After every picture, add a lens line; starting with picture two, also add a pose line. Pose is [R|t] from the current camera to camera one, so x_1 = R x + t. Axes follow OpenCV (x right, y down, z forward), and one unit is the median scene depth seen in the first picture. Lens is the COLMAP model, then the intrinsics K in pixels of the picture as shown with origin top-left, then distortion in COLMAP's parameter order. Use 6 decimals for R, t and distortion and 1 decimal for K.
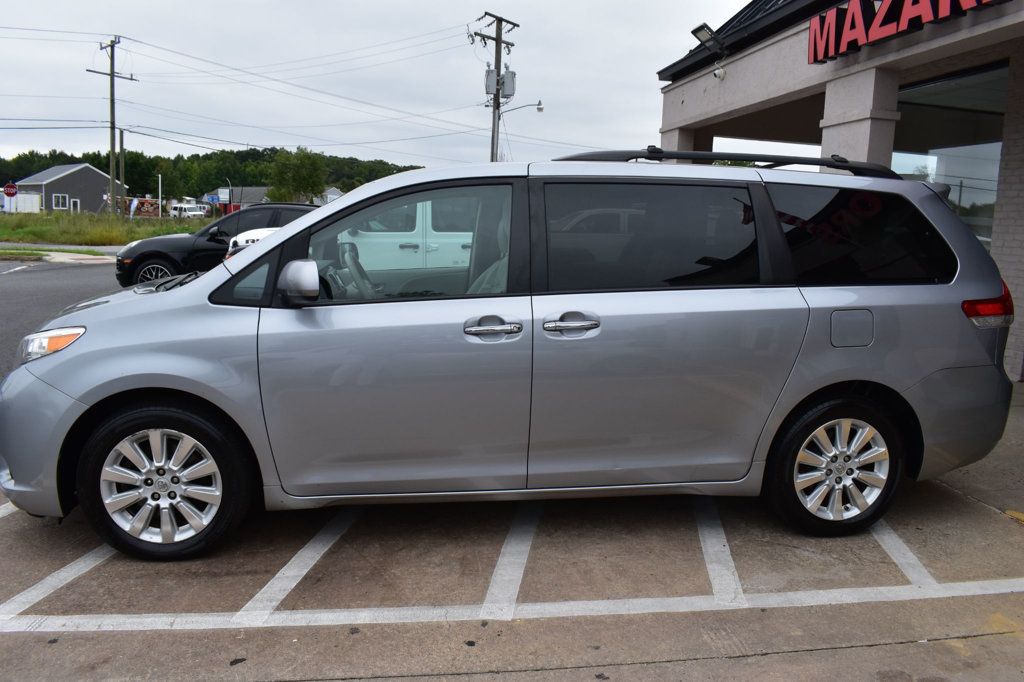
lens RADIAL K [[794.2, 0, 512.0], [0, 794.2, 341.0], [0, 0, 1]] dist [-0.089848, 0.006748]
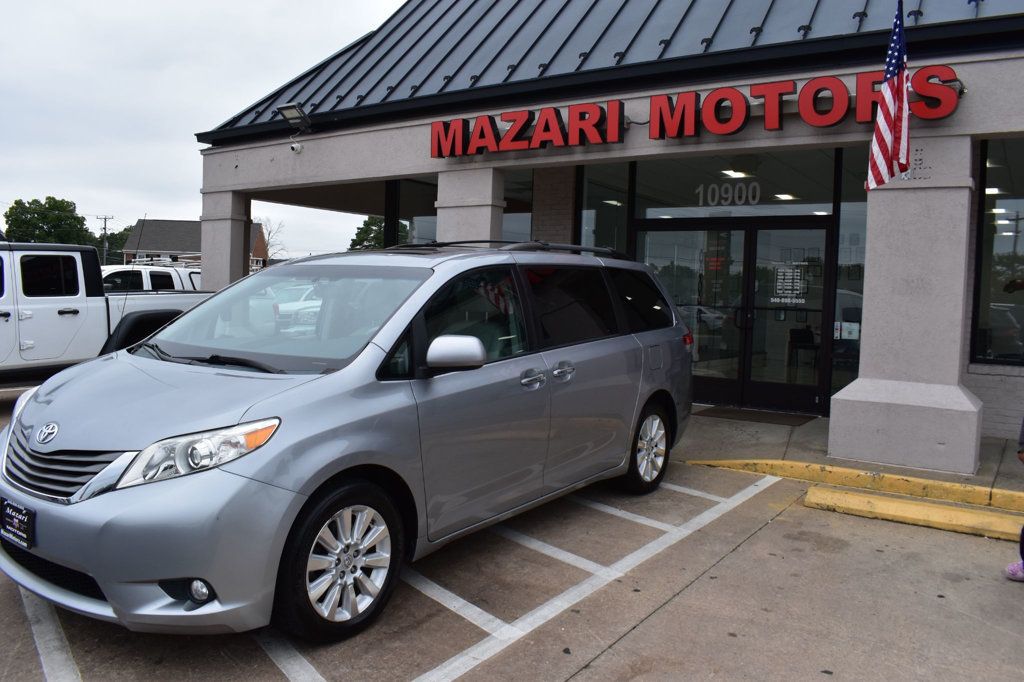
lens RADIAL K [[794.2, 0, 512.0], [0, 794.2, 341.0], [0, 0, 1]] dist [-0.089848, 0.006748]
pose [[0.680135, -0.065024, 0.730197, -1.076484], [0.106586, 0.994245, -0.010741, -0.072353], [-0.725297, 0.085135, 0.683152, 0.114680]]
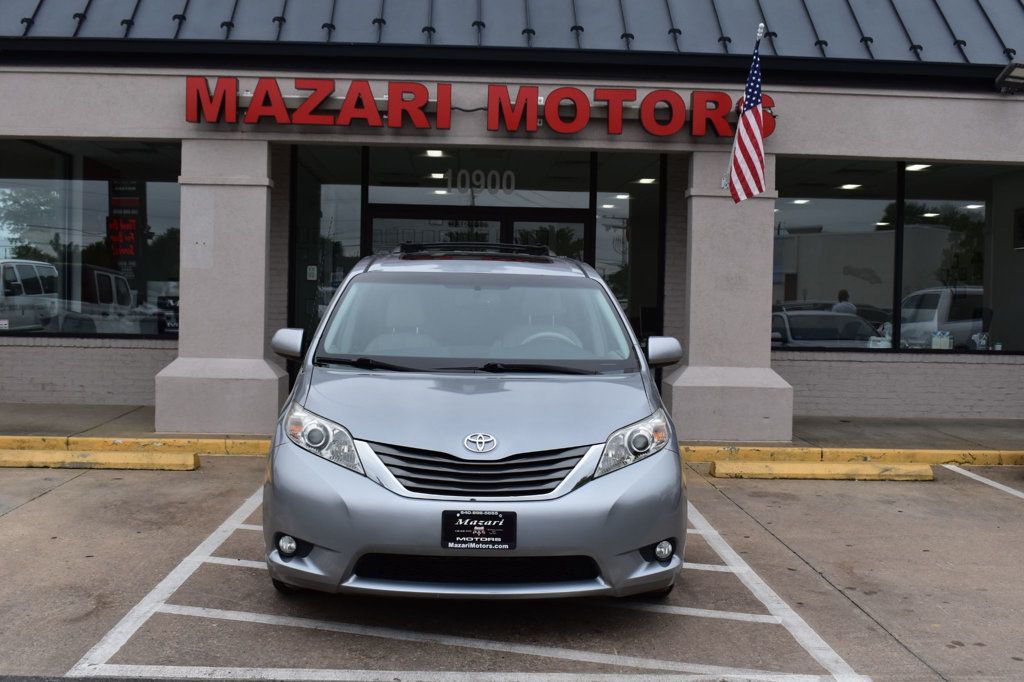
lens RADIAL K [[1133.0, 0, 512.0], [0, 1133.0, 341.0], [0, 0, 1]] dist [-0.061135, 0.001492]
pose [[0.095885, -0.079090, 0.992245, -2.286952], [0.132124, 0.989029, 0.066066, -0.262280], [-0.986585, 0.124765, 0.105283, 1.040951]]
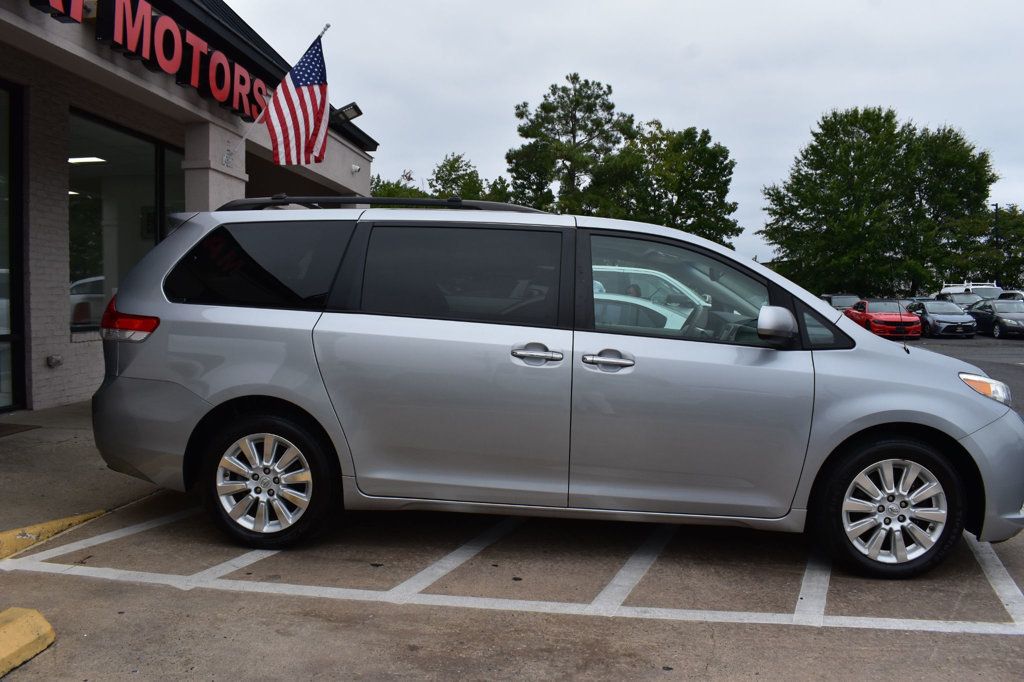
lens RADIAL K [[794.2, 0, 512.0], [0, 794.2, 341.0], [0, 0, 1]] dist [-0.089848, 0.006748]
pose [[-0.971821, -0.063596, 0.226978, -0.235891], [-0.017388, 0.979635, 0.200034, -0.376164], [-0.235077, 0.190451, -0.953136, 2.825668]]
